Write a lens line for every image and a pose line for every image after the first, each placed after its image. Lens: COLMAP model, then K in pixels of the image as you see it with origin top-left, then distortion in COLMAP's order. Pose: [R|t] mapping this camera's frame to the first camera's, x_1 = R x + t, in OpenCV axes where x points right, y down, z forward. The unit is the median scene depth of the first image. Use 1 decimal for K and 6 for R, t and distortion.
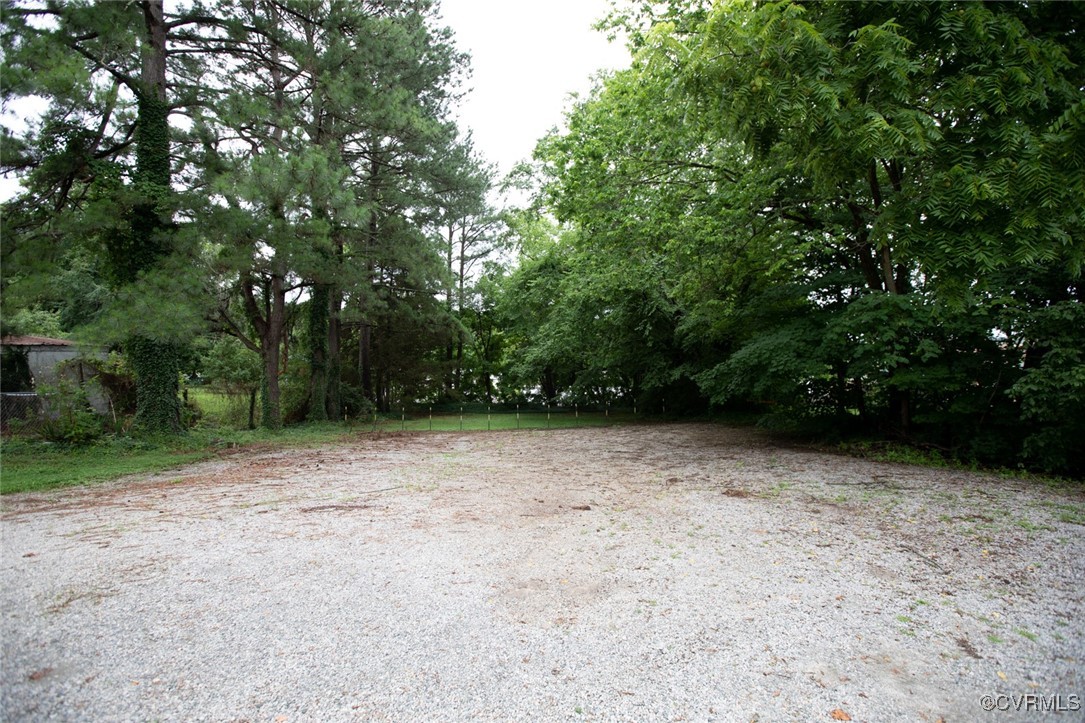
lens RADIAL K [[495.5, 0, 544.0], [0, 495.5, 360.6], [0, 0, 1]] dist [-0.045673, 0.014959]
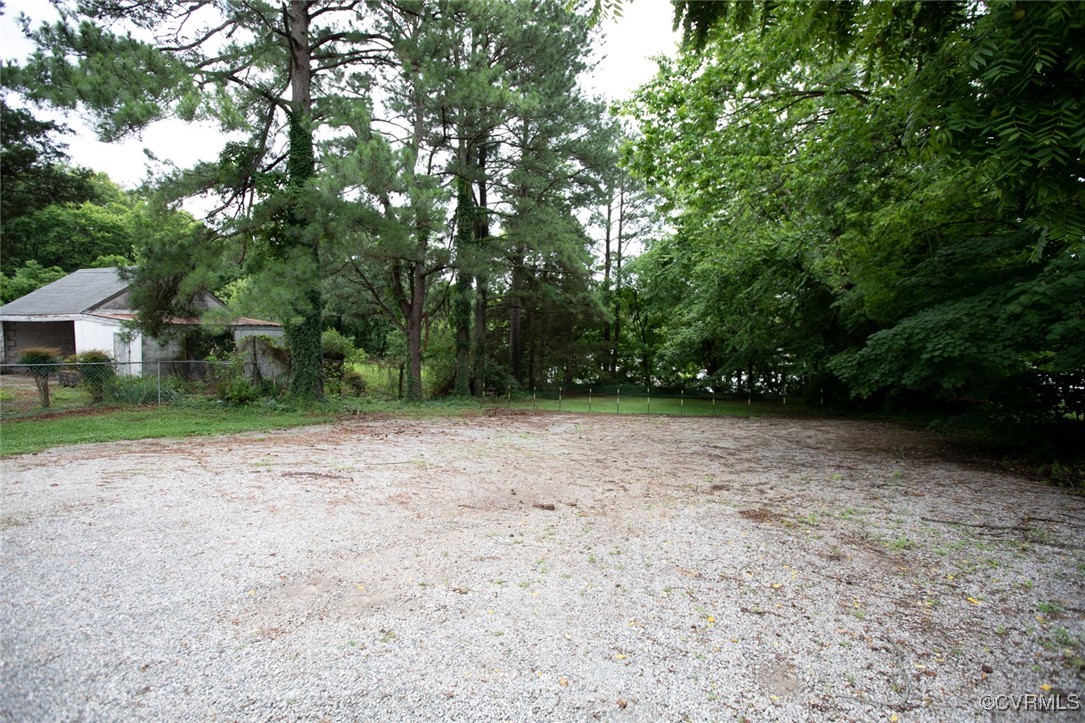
lens RADIAL K [[495.5, 0, 540.9], [0, 495.5, 363.5], [0, 0, 1]] dist [-0.045673, 0.014959]
pose [[0.930126, 0.026268, -0.366300, 0.094815], [-0.010874, 0.998971, 0.044026, 0.002181], [0.367080, -0.036966, 0.929455, 0.049293]]
